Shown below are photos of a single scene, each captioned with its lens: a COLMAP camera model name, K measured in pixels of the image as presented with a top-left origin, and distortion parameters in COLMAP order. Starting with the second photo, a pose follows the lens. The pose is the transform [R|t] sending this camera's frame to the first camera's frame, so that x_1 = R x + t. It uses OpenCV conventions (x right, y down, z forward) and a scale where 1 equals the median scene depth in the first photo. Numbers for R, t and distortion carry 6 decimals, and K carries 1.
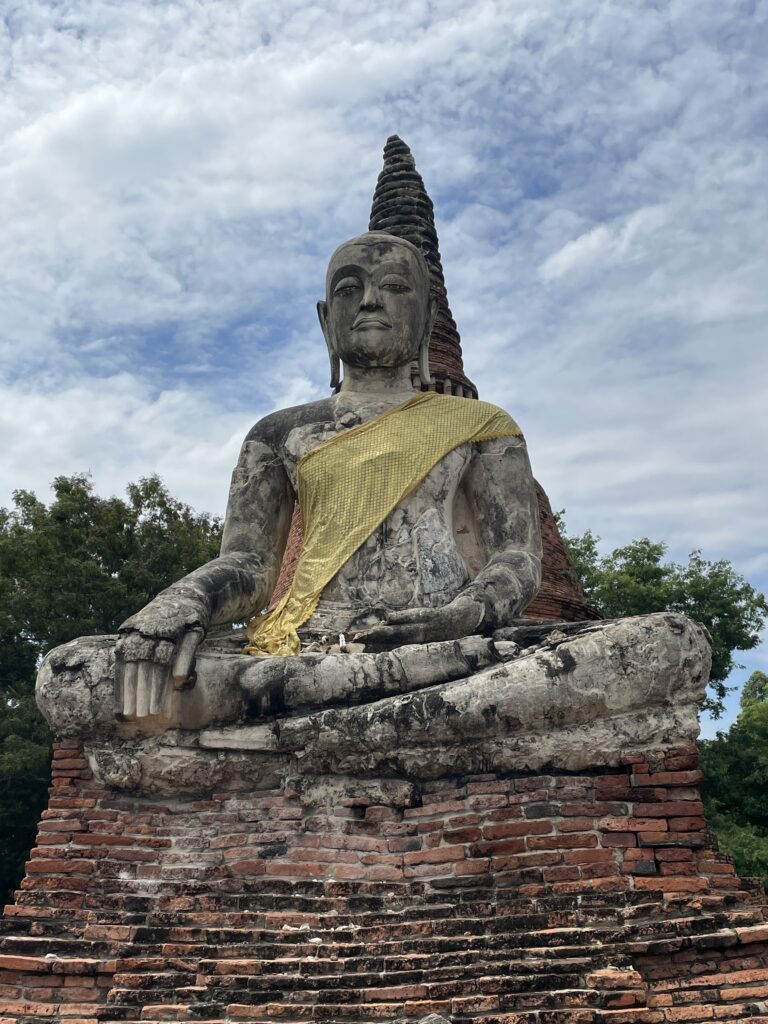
lens RADIAL K [[1187.0, 0, 384.0], [0, 1187.0, 512.0], [0, 0, 1]] dist [0.097696, -0.042690]
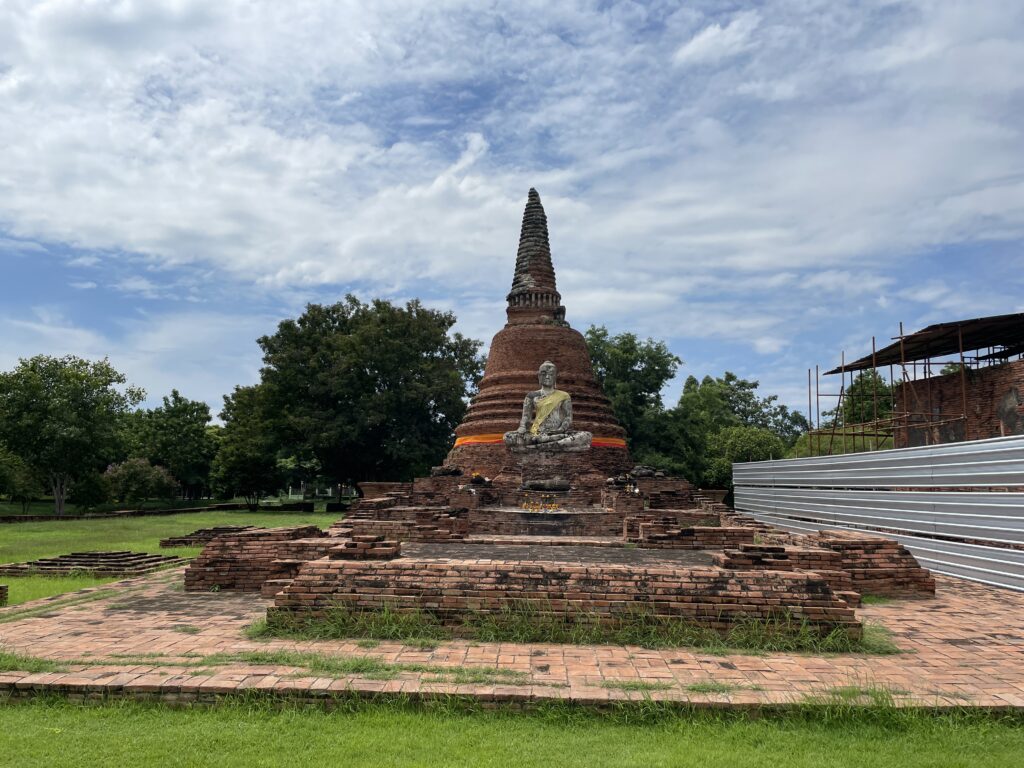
lens RADIAL K [[772.1, 0, 512.0], [0, 772.1, 384.0], [0, 0, 1]] dist [0.001728, 0.000046]
pose [[0.998833, 0.034104, 0.034192, -0.435661], [-0.039706, 0.982962, 0.179469, -1.114269], [-0.027489, -0.180618, 0.983169, -3.886686]]
